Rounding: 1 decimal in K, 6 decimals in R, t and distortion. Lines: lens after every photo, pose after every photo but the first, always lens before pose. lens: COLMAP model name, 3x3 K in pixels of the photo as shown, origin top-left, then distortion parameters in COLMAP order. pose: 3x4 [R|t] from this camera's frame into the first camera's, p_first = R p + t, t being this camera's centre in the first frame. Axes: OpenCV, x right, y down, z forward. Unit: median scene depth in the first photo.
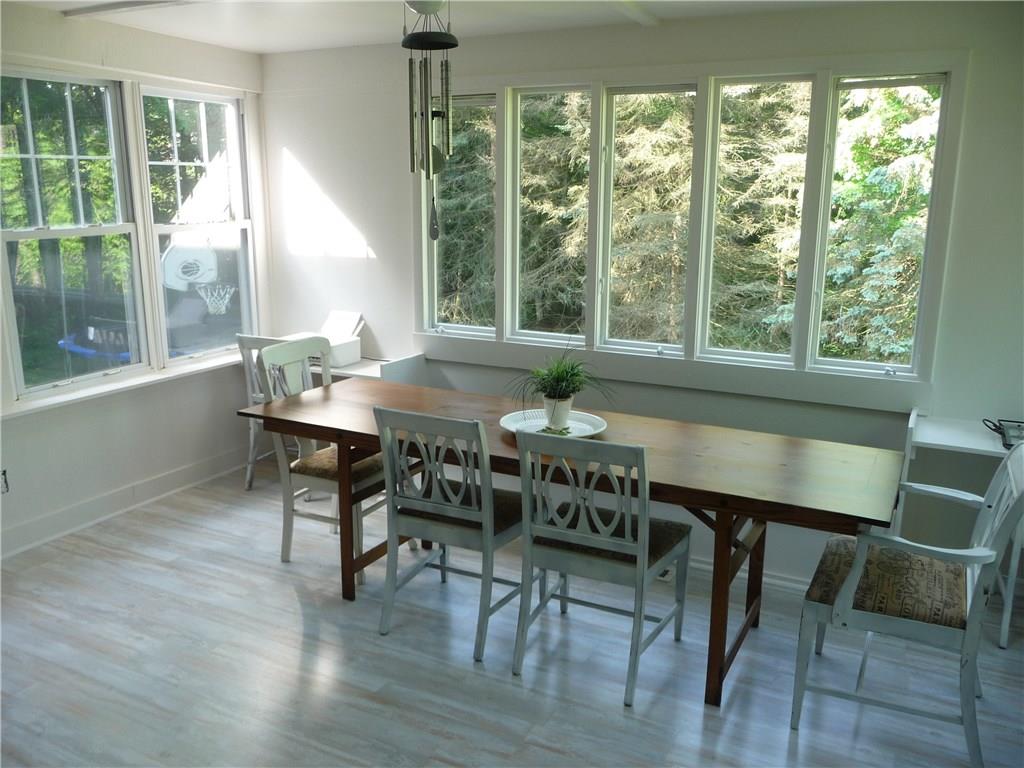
lens RADIAL K [[852.1, 0, 505.5], [0, 852.1, 377.9], [0, 0, 1]] dist [-0.043212, 0.038015]
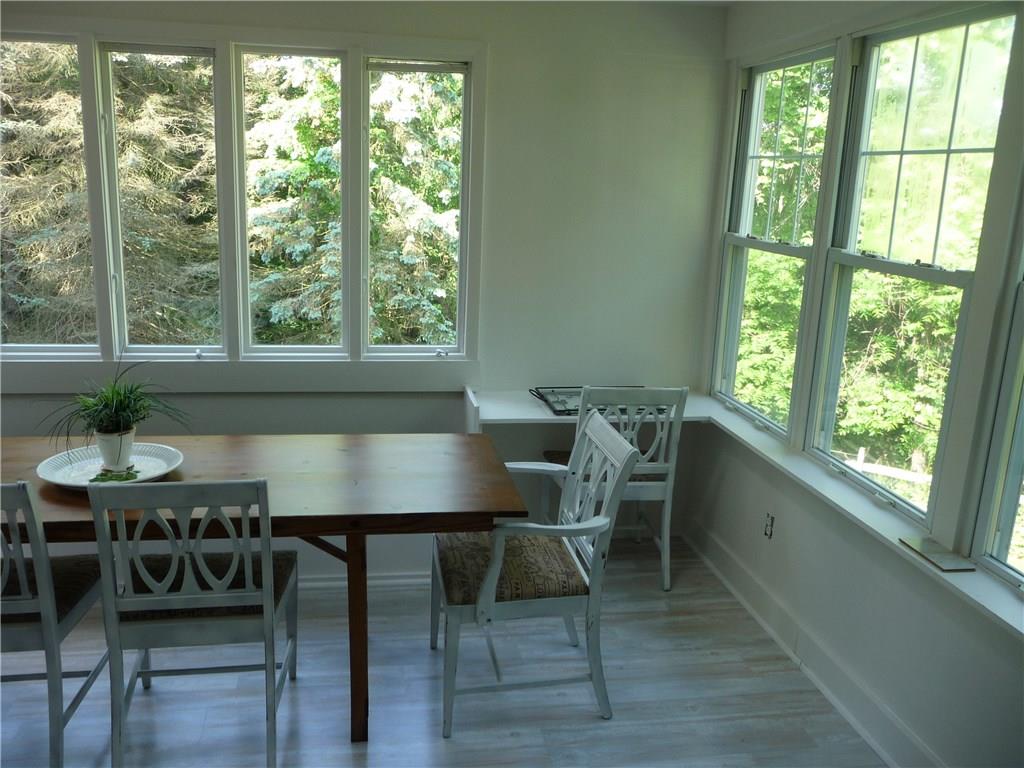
lens RADIAL K [[852.1, 0, 504.1], [0, 852.1, 374.6], [0, 0, 1]] dist [-0.043212, 0.038015]
pose [[0.801641, -0.113356, 0.586960, -0.090849], [0.099764, 0.993456, 0.055608, -0.031402], [-0.589422, 0.013979, 0.807704, 0.124977]]
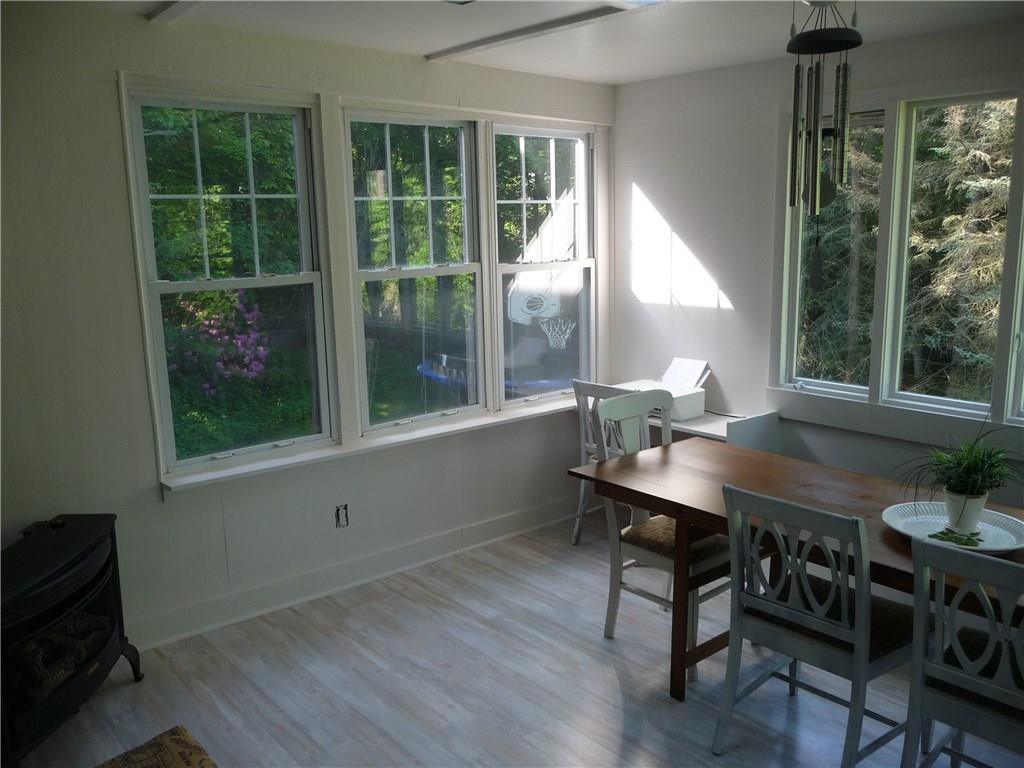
lens RADIAL K [[852.1, 0, 501.9], [0, 852.1, 380.8], [0, 0, 1]] dist [-0.043212, 0.038015]
pose [[0.923011, 0.049151, -0.381622, -0.033971], [-0.062533, 0.997784, -0.022735, -0.028829], [0.379659, 0.044849, 0.924039, 0.112853]]
